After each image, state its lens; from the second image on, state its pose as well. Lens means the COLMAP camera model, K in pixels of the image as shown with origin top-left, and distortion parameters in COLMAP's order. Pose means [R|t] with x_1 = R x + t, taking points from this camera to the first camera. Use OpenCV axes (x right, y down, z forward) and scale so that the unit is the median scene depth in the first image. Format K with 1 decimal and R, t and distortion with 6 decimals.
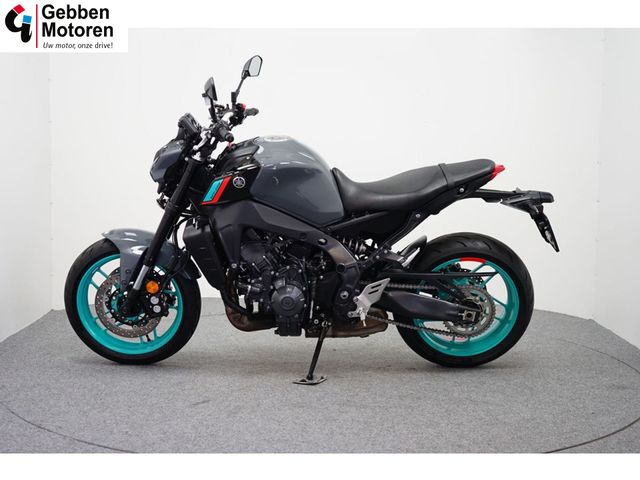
lens RADIAL K [[962.0, 0, 319.5], [0, 962.0, 238.3], [0, 0, 1]] dist [0.053539, 0.000000]
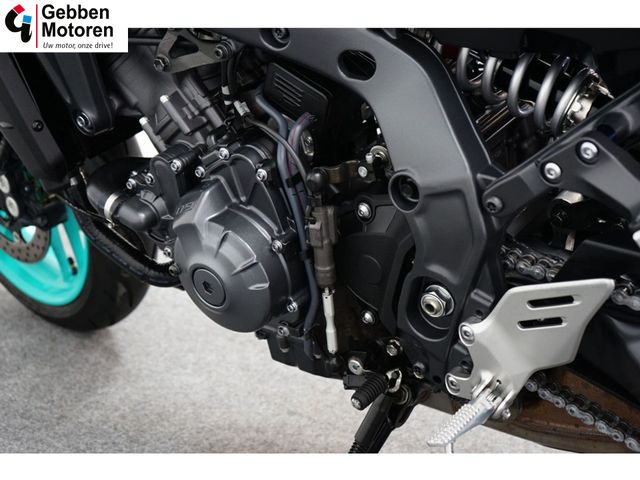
lens RADIAL K [[1025.8, 0, 320.3], [0, 1025.8, 239.4], [0, 0, 1]] dist [0.024345, 0.000000]
pose [[0.764819, 0.204185, -0.611033, 0.155425], [-0.062599, 0.967512, 0.244953, -0.015569], [0.641197, -0.149094, 0.752753, 0.794934]]
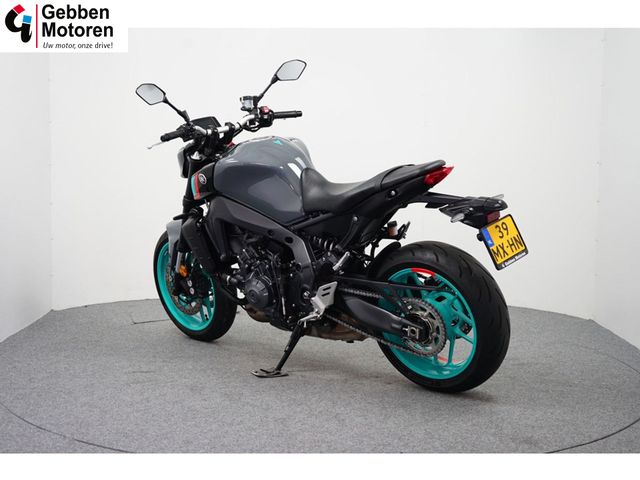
lens RADIAL K [[962.0, 0, 321.5], [0, 962.0, 242.3], [0, 0, 1]] dist [0.053539, 0.000000]
pose [[0.735219, 0.064334, -0.674770, 0.711225], [-0.073293, 0.997194, 0.015216, -0.011916], [0.673855, 0.038269, 0.737871, 0.268822]]
